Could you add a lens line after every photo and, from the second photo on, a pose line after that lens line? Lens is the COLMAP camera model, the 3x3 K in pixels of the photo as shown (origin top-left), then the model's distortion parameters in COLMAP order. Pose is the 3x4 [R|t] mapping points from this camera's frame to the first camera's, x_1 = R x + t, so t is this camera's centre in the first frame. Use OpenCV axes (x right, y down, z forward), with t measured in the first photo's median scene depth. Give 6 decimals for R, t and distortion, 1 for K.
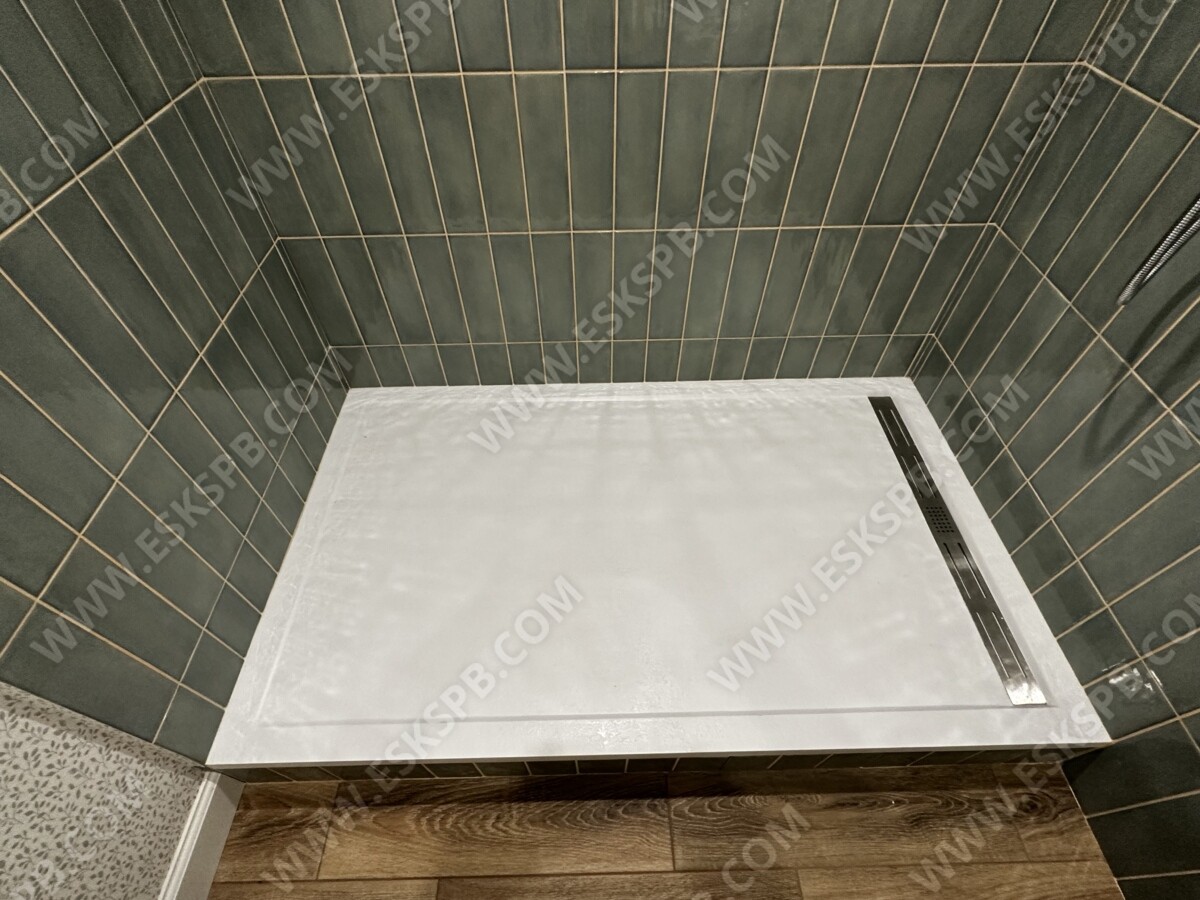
lens RADIAL K [[558.6, 0, 596.0], [0, 558.6, 451.3], [0, 0, 1]] dist [-0.002762, -0.000287]
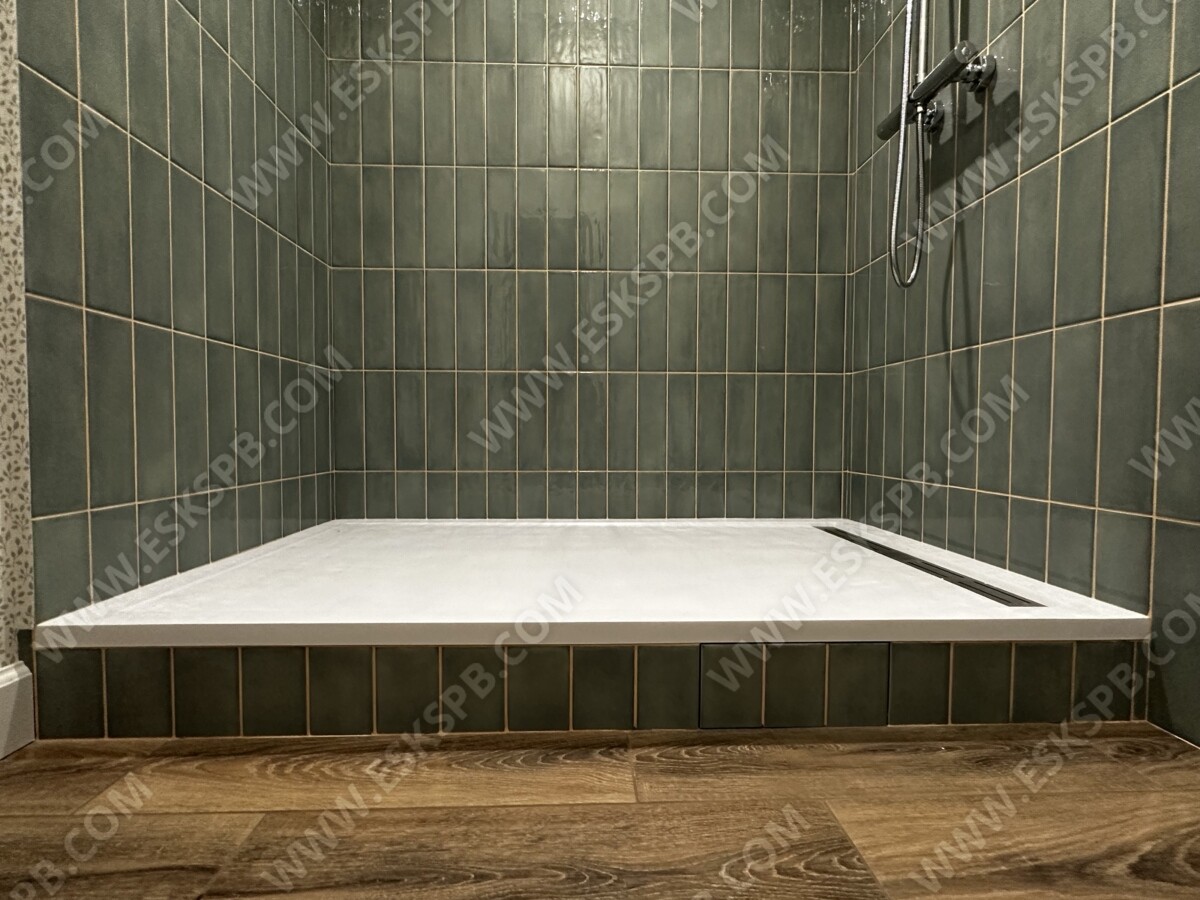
lens RADIAL K [[558.6, 0, 596.0], [0, 558.6, 453.6], [0, 0, 1]] dist [-0.002762, -0.000287]
pose [[0.999799, 0.014669, 0.013647, 0.072876], [0.000089, 0.677895, -0.735158, 0.900532], [-0.020035, 0.735012, 0.677758, 0.246994]]
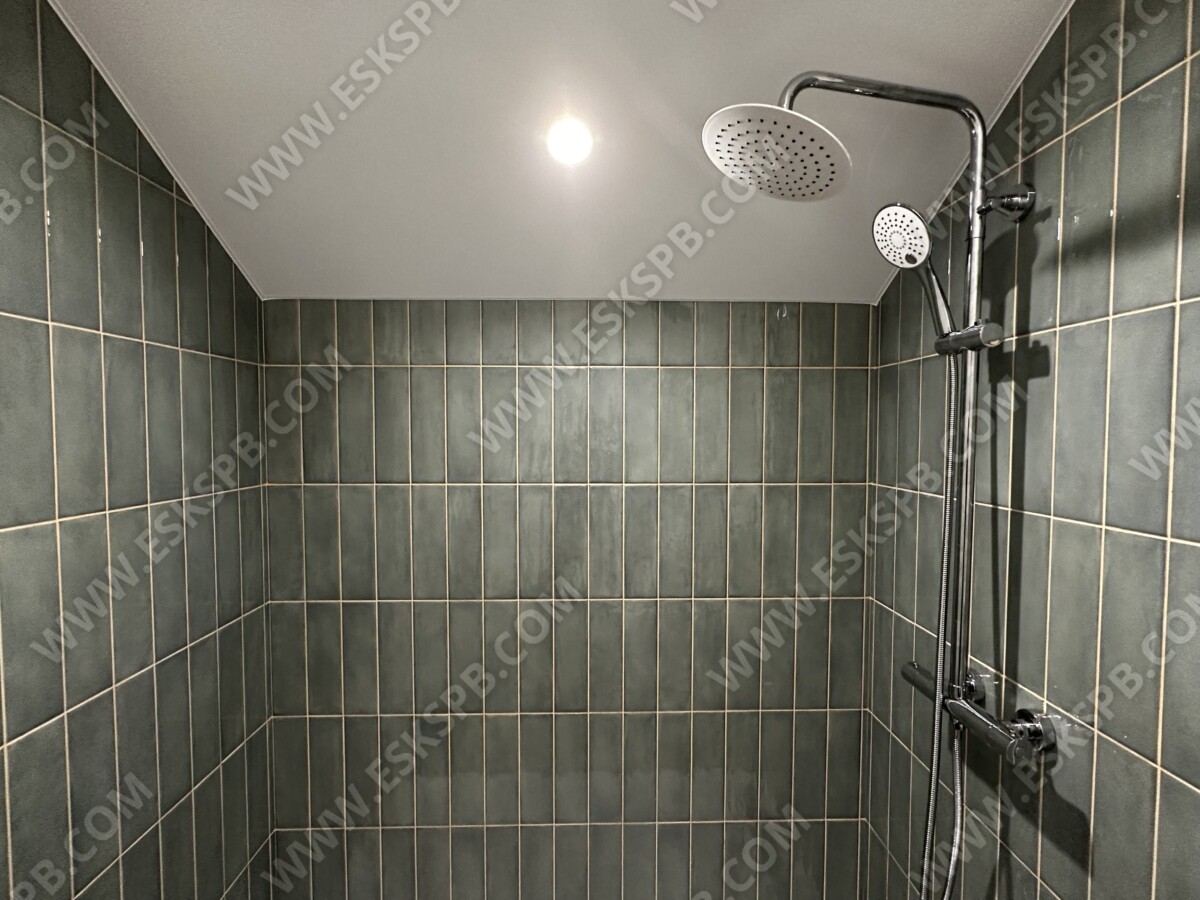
lens RADIAL K [[558.6, 0, 595.0], [0, 558.6, 447.2], [0, 0, 1]] dist [-0.002762, -0.000287]
pose [[0.999875, 0.011796, 0.010544, 0.115306], [-0.000255, 0.678376, -0.734715, -0.069329], [-0.015819, 0.734621, 0.678294, -0.501359]]
